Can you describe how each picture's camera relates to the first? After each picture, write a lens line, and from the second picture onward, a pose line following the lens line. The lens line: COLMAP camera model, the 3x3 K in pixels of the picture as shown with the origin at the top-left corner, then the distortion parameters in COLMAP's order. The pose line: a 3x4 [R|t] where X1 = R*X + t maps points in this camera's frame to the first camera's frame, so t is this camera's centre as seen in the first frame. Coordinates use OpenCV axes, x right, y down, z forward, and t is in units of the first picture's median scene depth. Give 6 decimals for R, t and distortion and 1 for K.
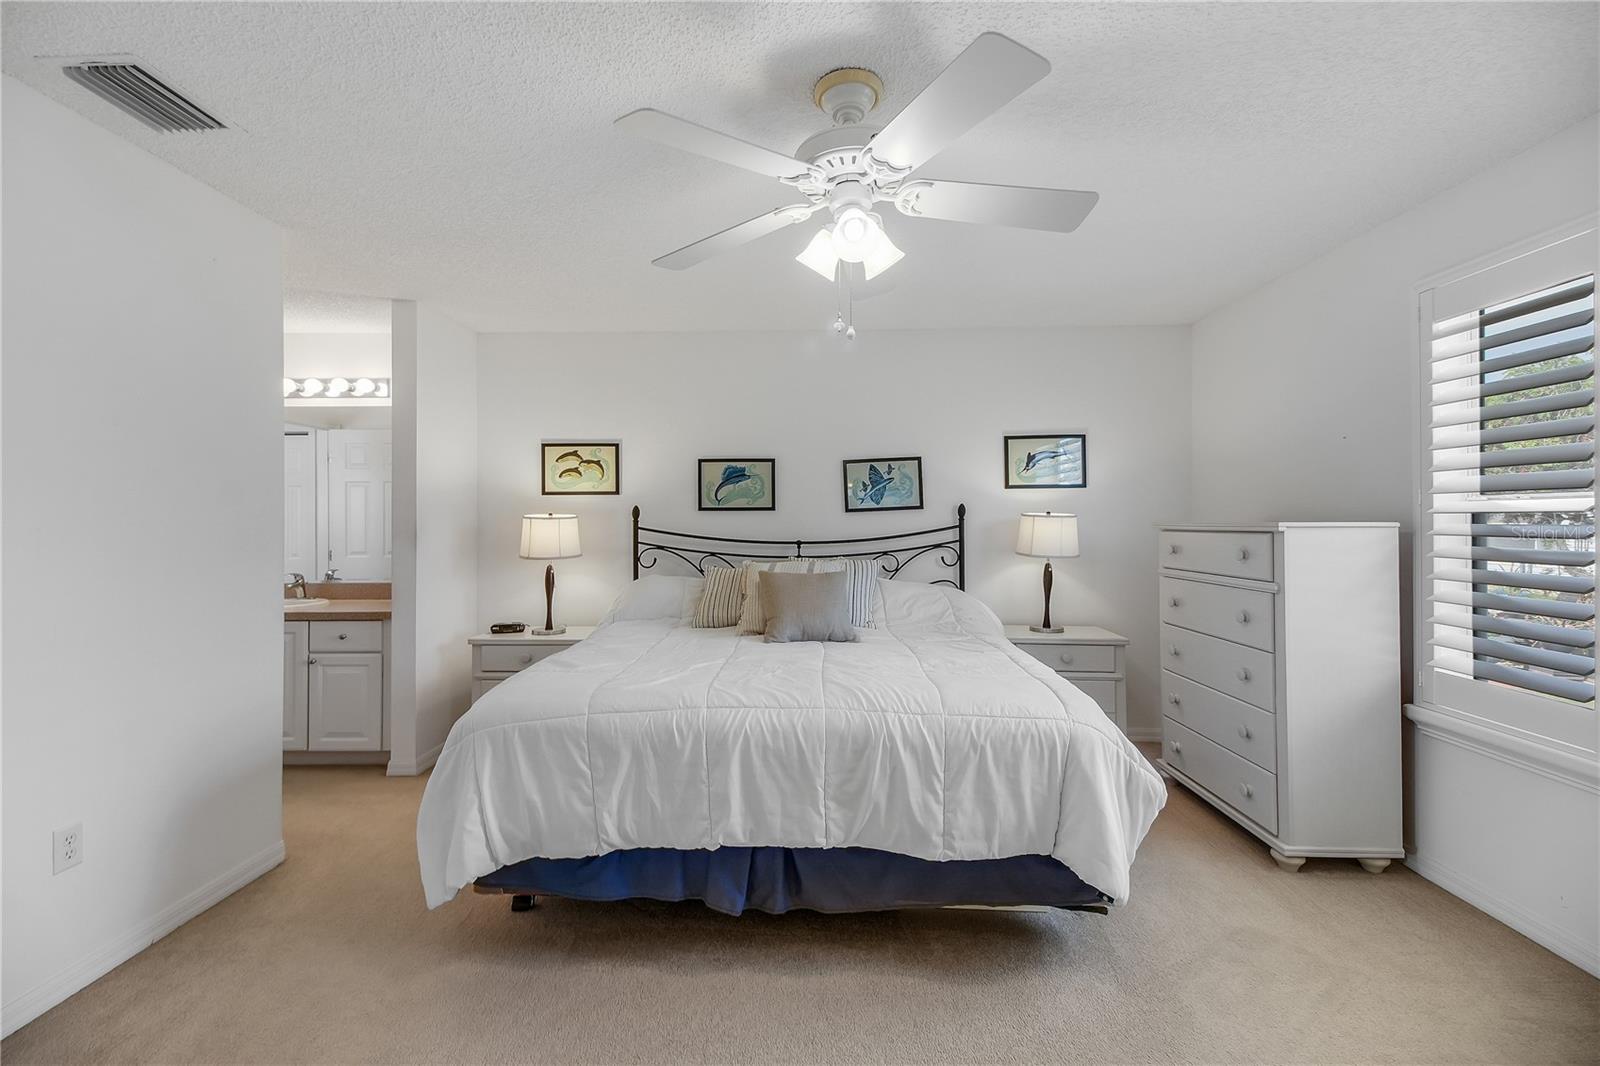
lens RADIAL K [[688.1, 0, 789.7], [0, 688.1, 521.1], [0, 0, 1]] dist [0.045320, -0.017922]
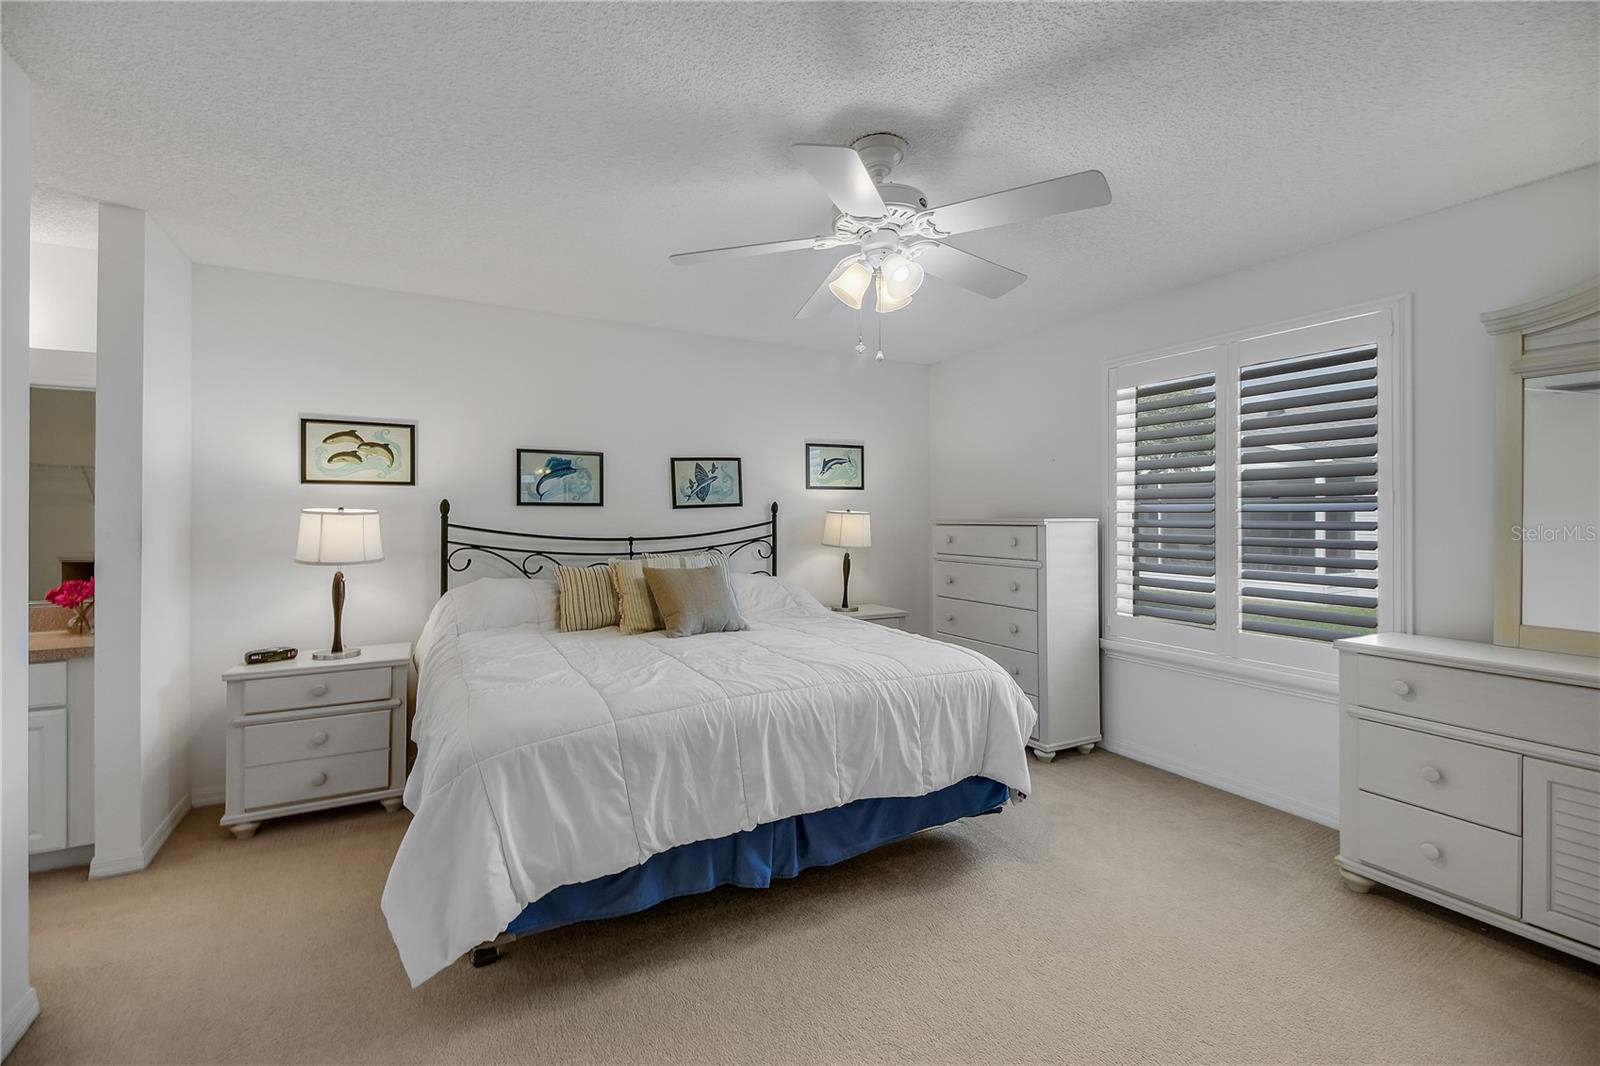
lens RADIAL K [[688.1, 0, 789.7], [0, 688.1, 516.7], [0, 0, 1]] dist [0.045320, -0.017922]
pose [[0.863019, 0.001506, 0.505169, -0.389137], [-0.001334, 0.999999, -0.000703, -0.000378], [-0.505170, -0.000067, 0.863020, 0.041960]]
